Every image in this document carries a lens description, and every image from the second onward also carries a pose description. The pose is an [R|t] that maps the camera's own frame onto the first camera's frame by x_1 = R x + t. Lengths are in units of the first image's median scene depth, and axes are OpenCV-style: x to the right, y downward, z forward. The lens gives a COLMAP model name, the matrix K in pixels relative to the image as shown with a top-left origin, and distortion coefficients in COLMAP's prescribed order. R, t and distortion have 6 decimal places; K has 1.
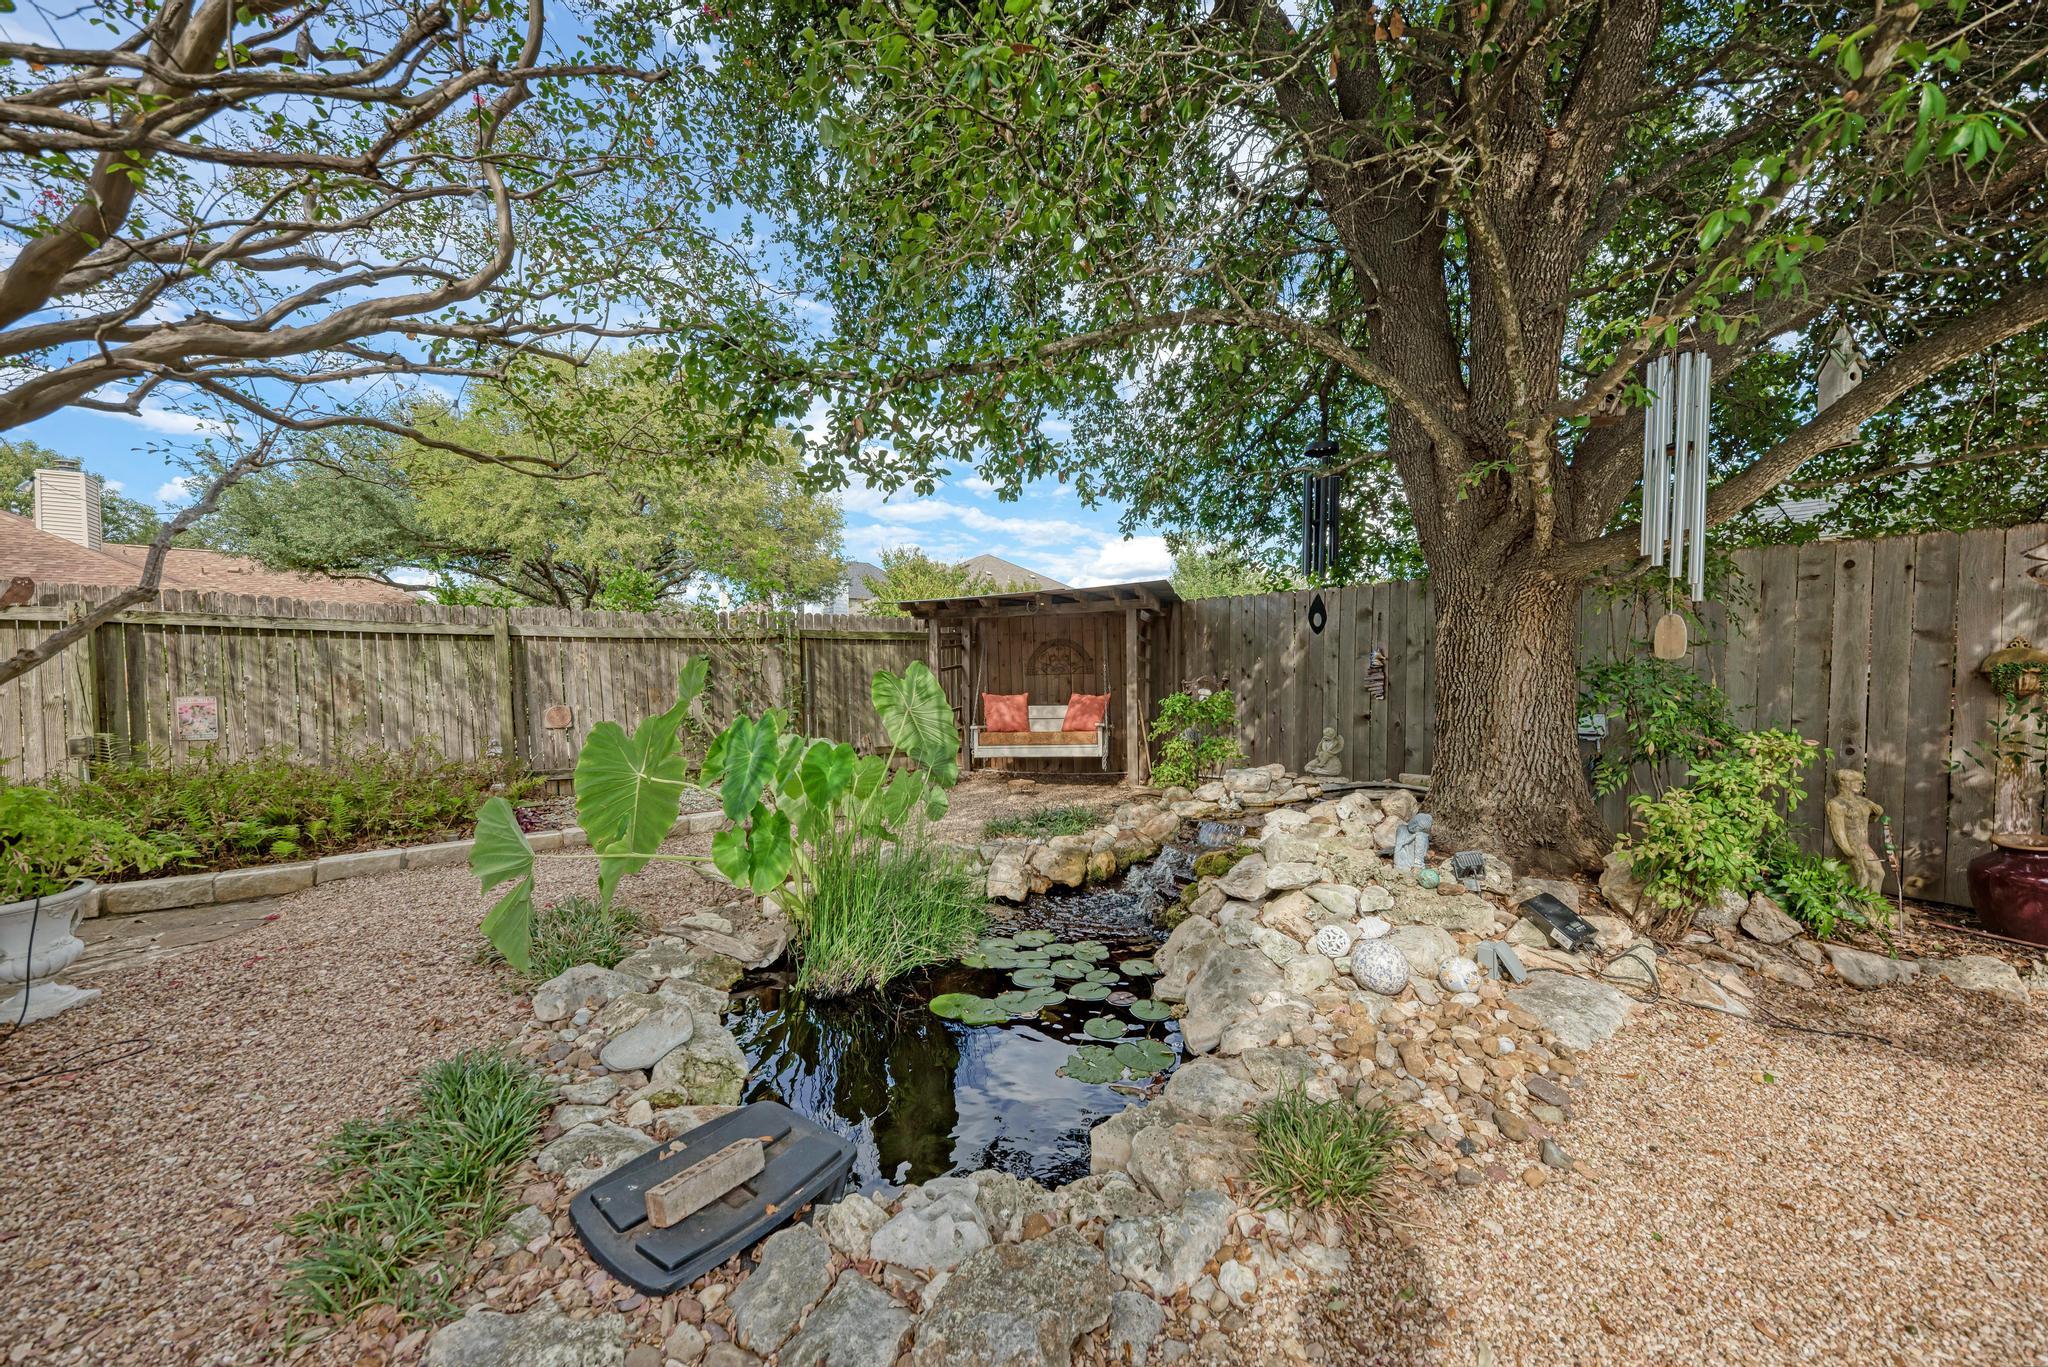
lens RADIAL K [[753.9, 0, 1024.8], [0, 753.9, 682.9], [0, 0, 1]] dist [0.005321, -0.001487]
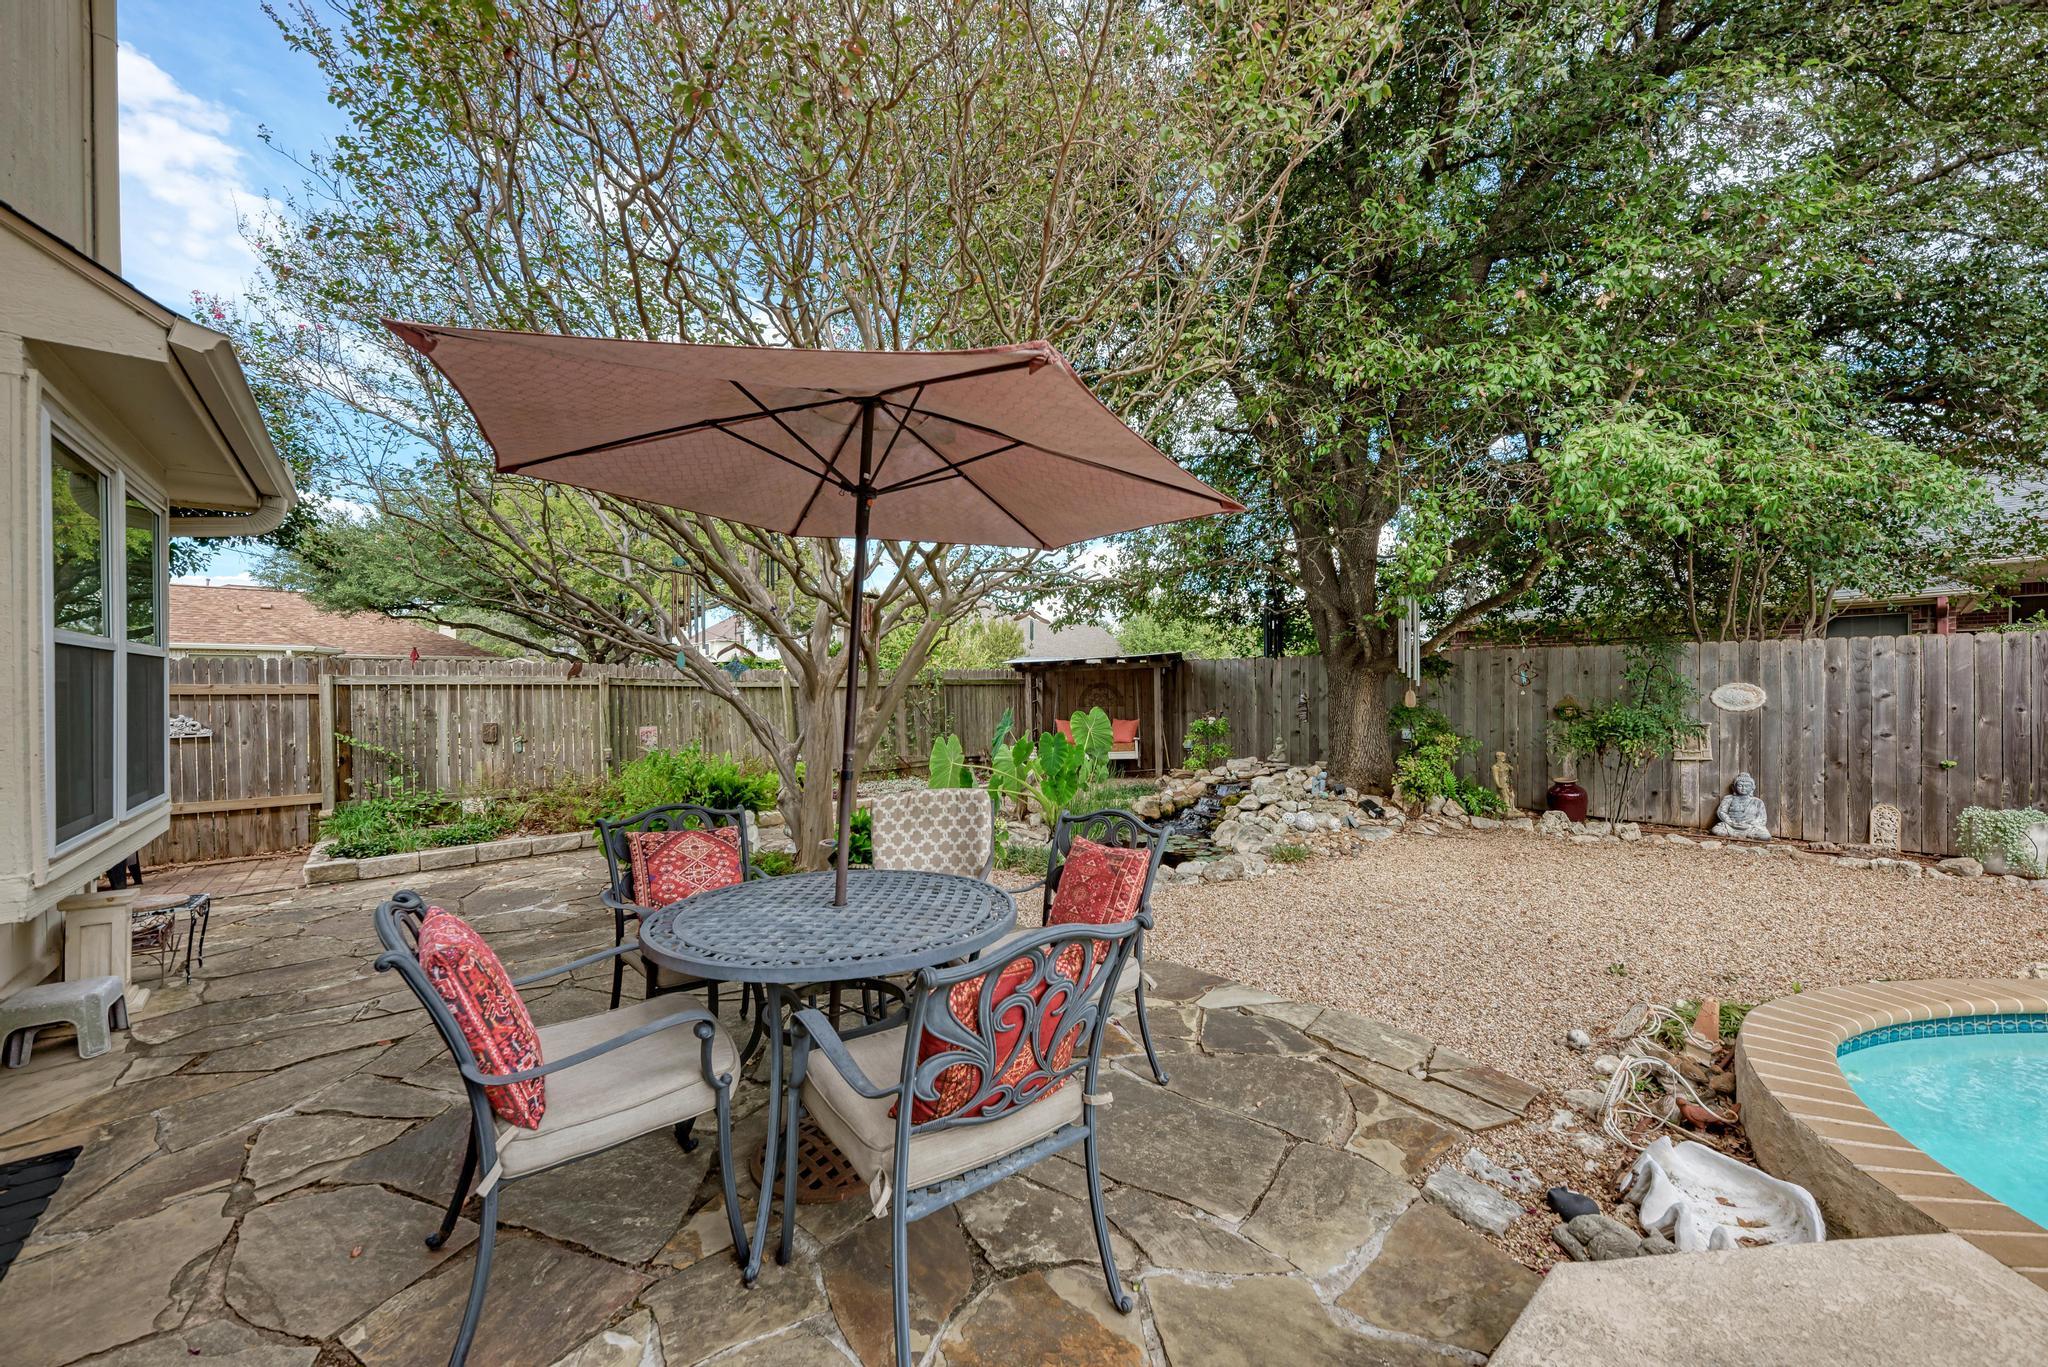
lens RADIAL K [[753.9, 0, 1025.1], [0, 753.9, 690.1], [0, 0, 1]] dist [0.005321, -0.001487]
pose [[0.996228, -0.005893, 0.086573, -0.481280], [0.007452, 0.999816, -0.017693, -0.037334], [-0.086453, 0.018271, 0.996088, -1.017061]]
